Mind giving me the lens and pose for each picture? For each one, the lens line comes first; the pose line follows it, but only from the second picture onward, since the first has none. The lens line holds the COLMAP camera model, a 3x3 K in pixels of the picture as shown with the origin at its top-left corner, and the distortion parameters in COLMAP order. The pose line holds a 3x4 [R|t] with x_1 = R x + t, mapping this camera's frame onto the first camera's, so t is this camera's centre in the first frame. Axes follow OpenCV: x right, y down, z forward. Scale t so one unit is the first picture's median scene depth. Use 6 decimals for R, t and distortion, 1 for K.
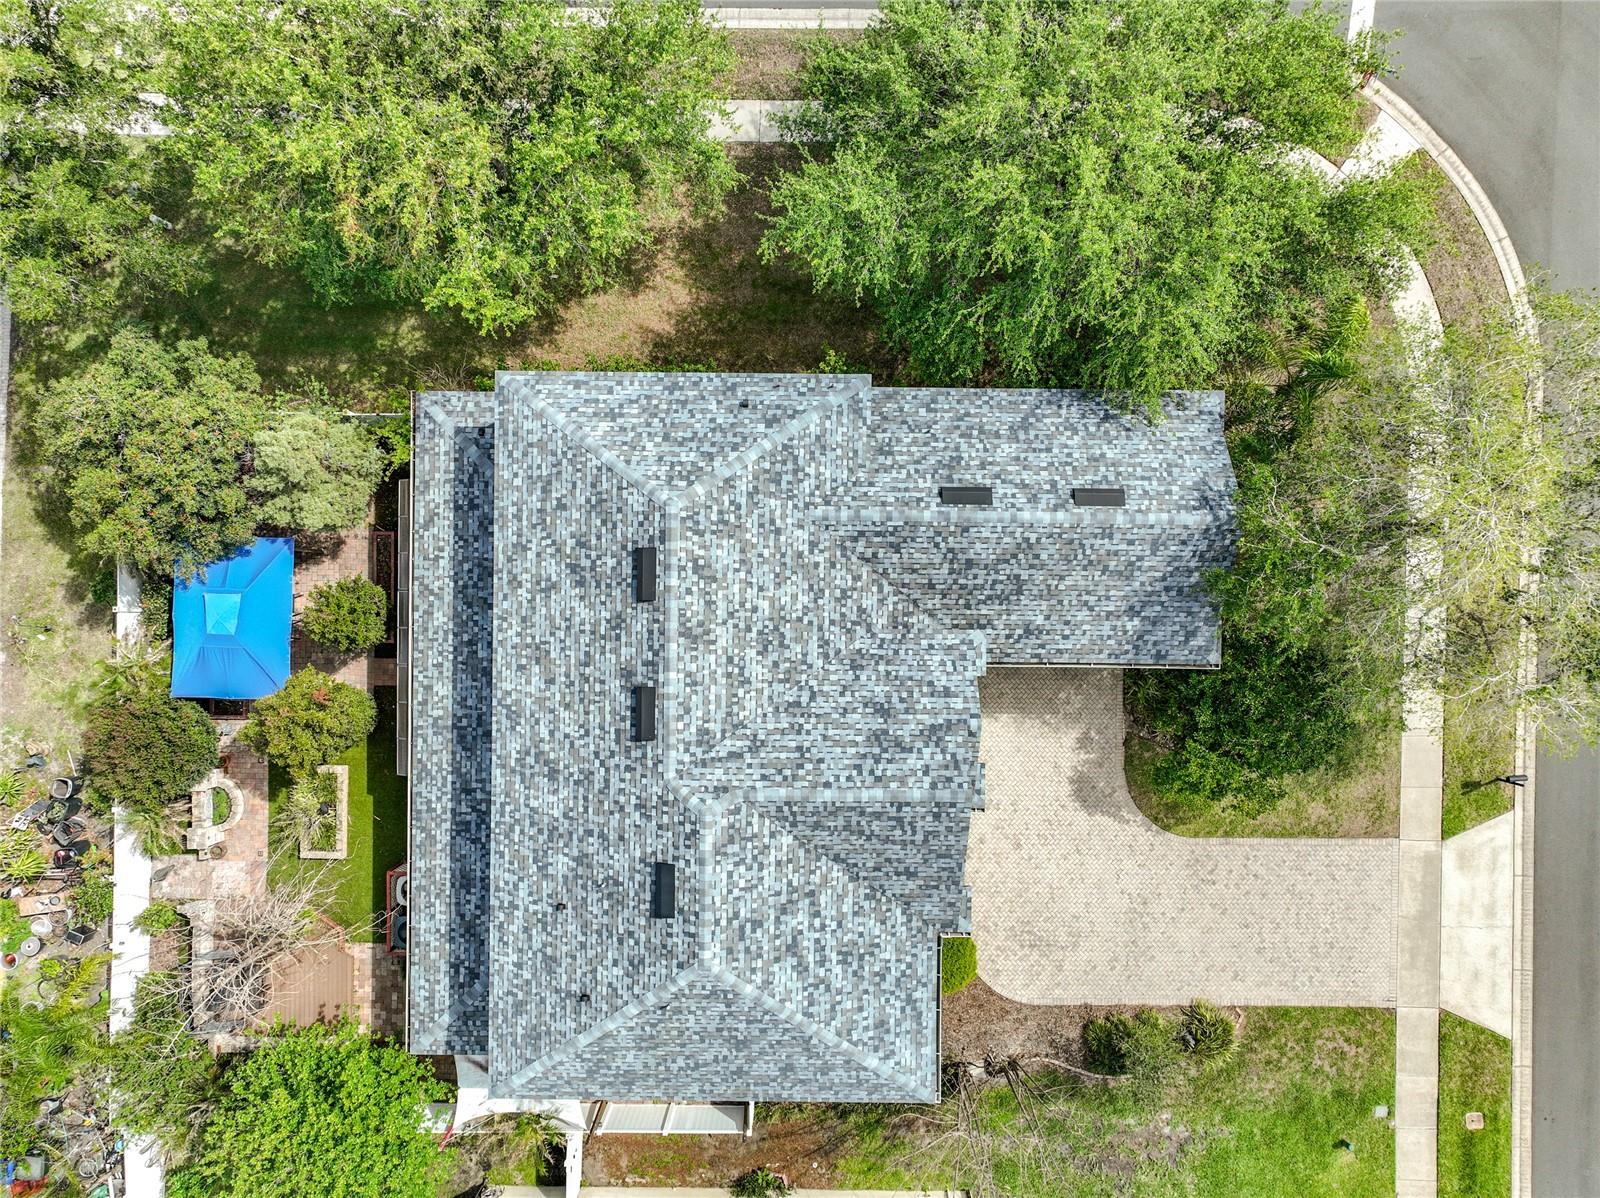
lens RADIAL K [[1123.6, 0, 787.7], [0, 1123.6, 597.6], [0, 0, 1]] dist [0.002361, -0.007517]
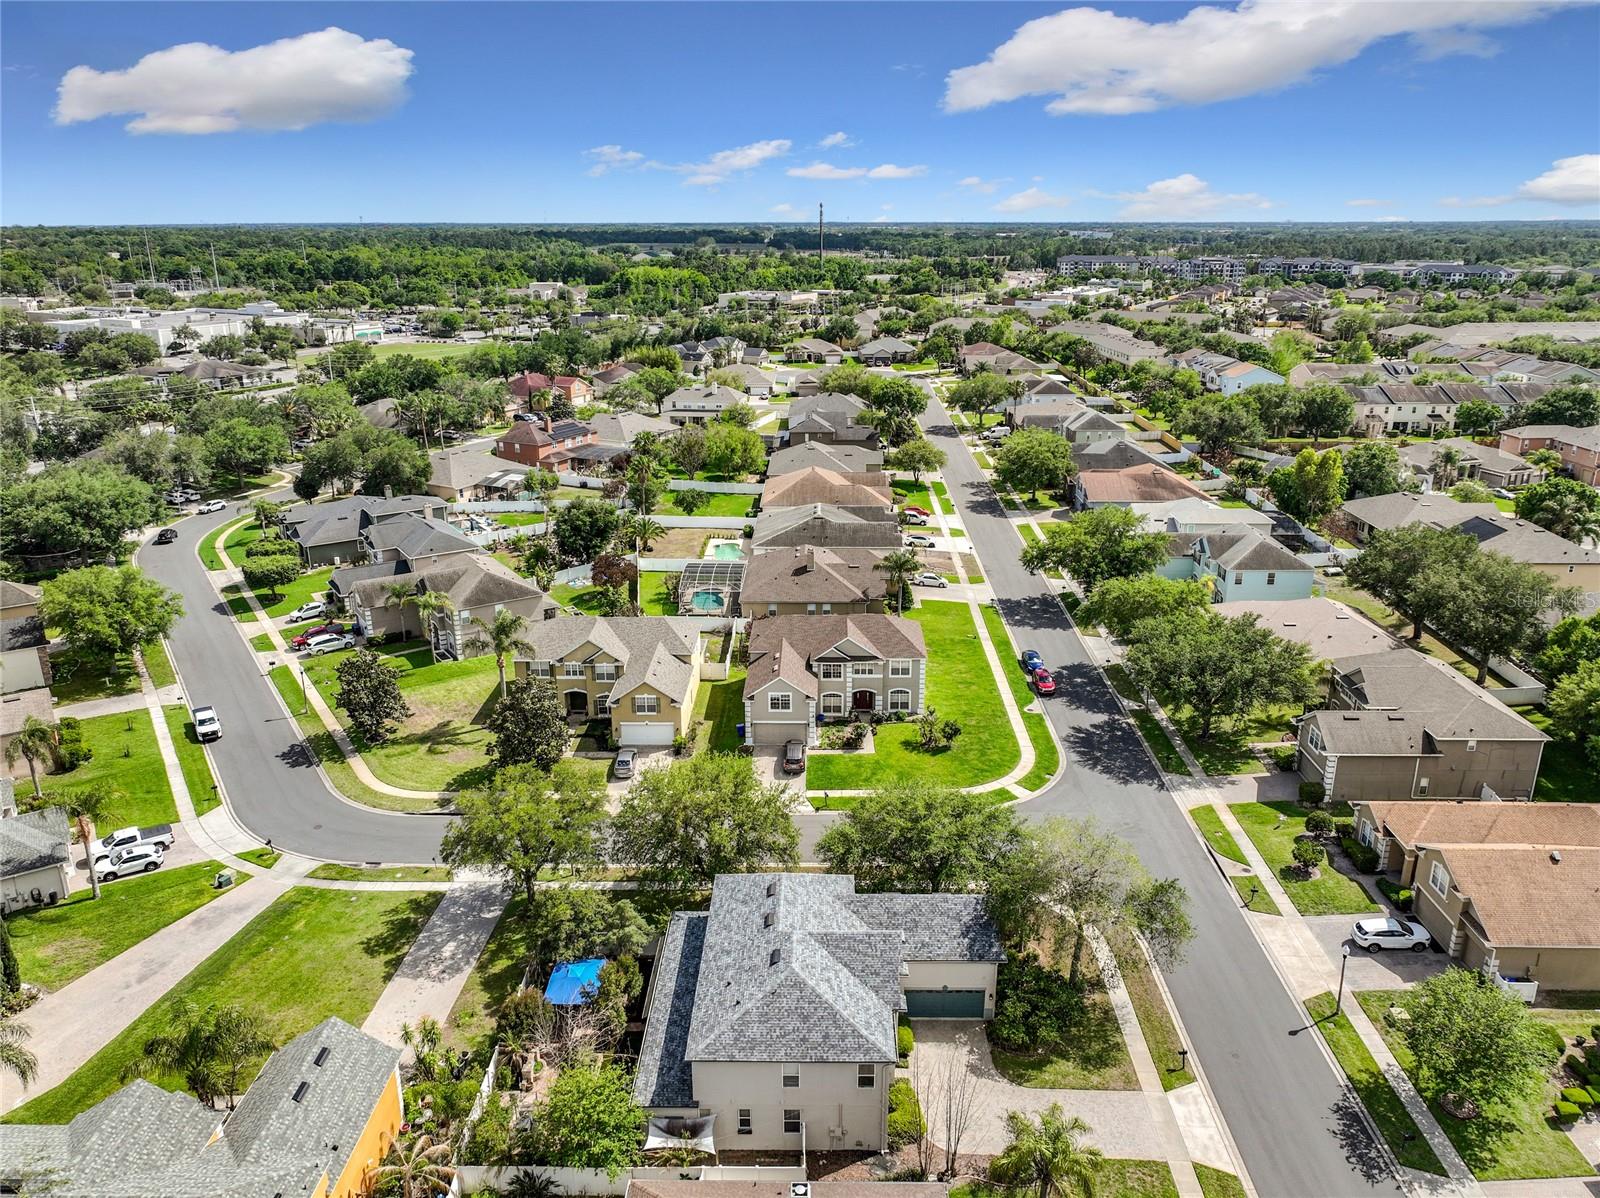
lens RADIAL K [[1123.6, 0, 795.8], [0, 1123.6, 584.5], [0, 0, 1]] dist [0.002361, -0.007517]
pose [[0.999885, 0.009850, -0.011537, -0.034480], [-0.014027, 0.310628, -0.950428, 1.789960], [-0.005778, 0.950481, 0.310730, -0.418694]]
